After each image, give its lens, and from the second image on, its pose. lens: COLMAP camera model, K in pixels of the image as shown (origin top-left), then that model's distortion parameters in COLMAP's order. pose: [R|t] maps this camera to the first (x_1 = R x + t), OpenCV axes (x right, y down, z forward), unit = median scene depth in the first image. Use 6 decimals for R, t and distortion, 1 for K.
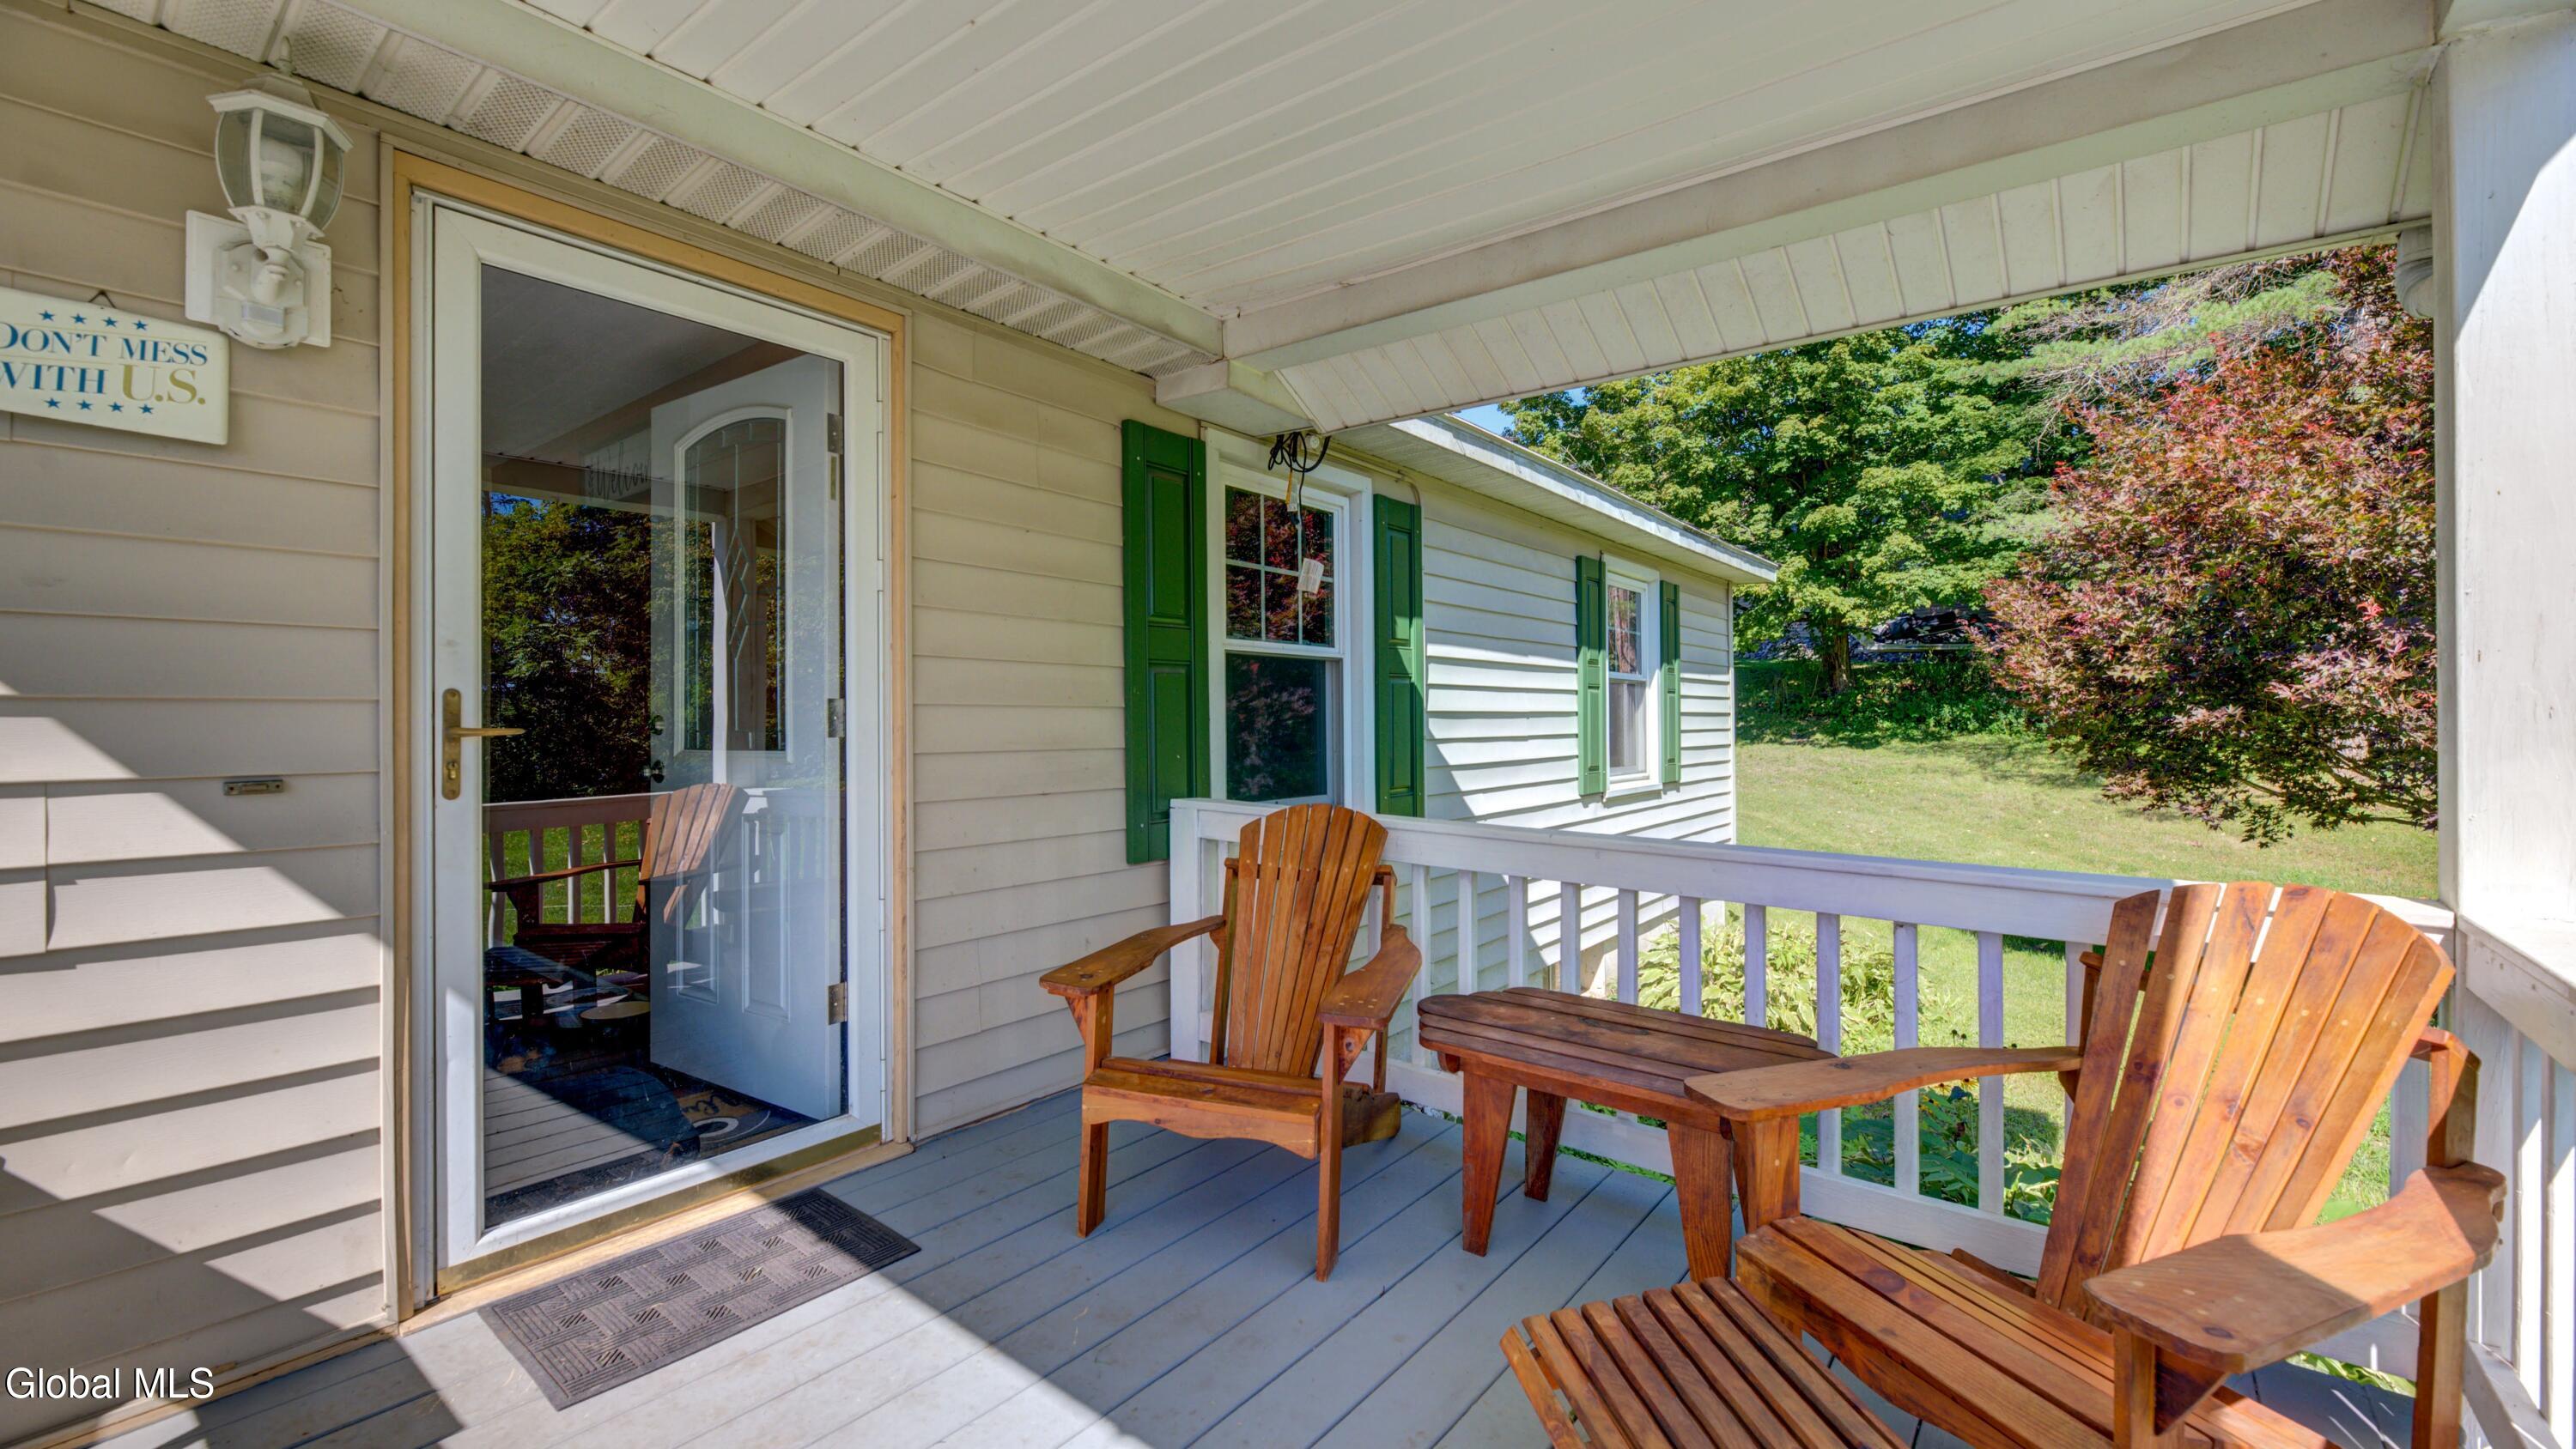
lens RADIAL K [[1063.5, 0, 1276.8], [0, 1063.5, 714.2], [0, 0, 1]] dist [0.000340, 0.000046]
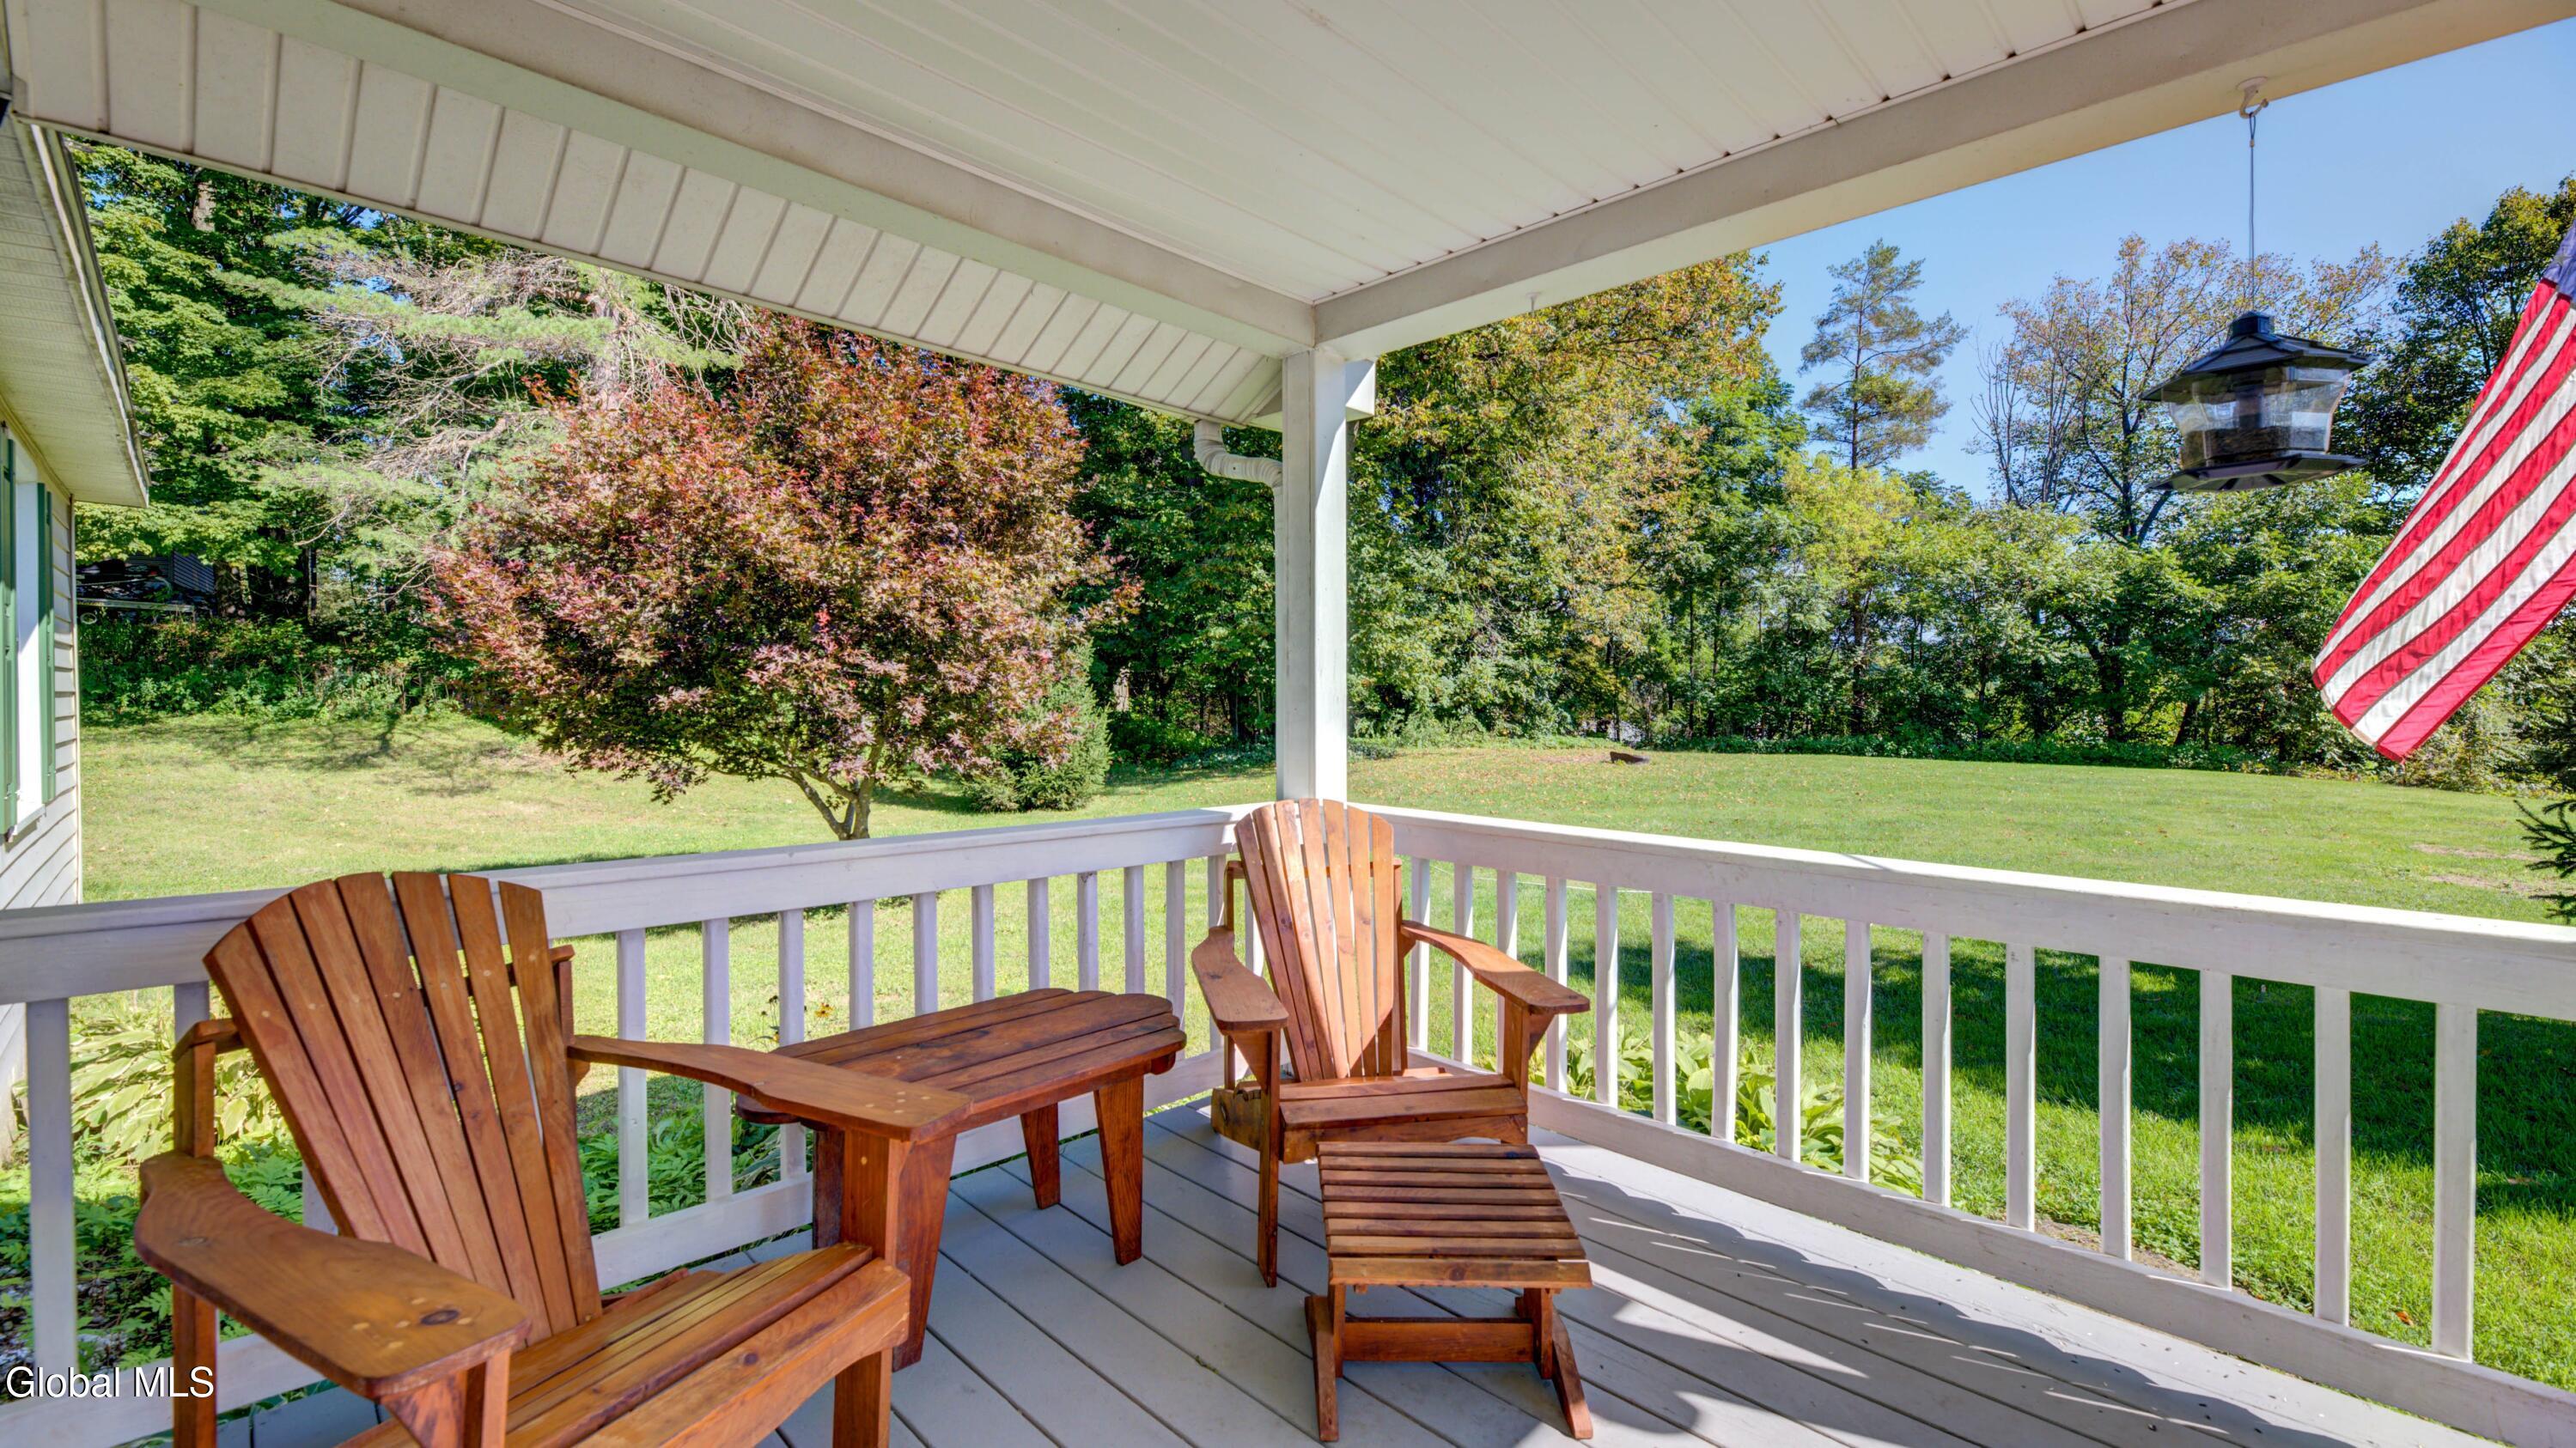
lens RADIAL K [[1063.6, 0, 1282.4], [0, 1063.6, 701.1], [0, 0, 1]] dist [0.000340, 0.000046]
pose [[0.097983, -0.008421, 0.995153, -0.090218], [-0.003366, 0.999956, 0.008793, -0.002120], [-0.995182, -0.004212, 0.097950, 0.095631]]
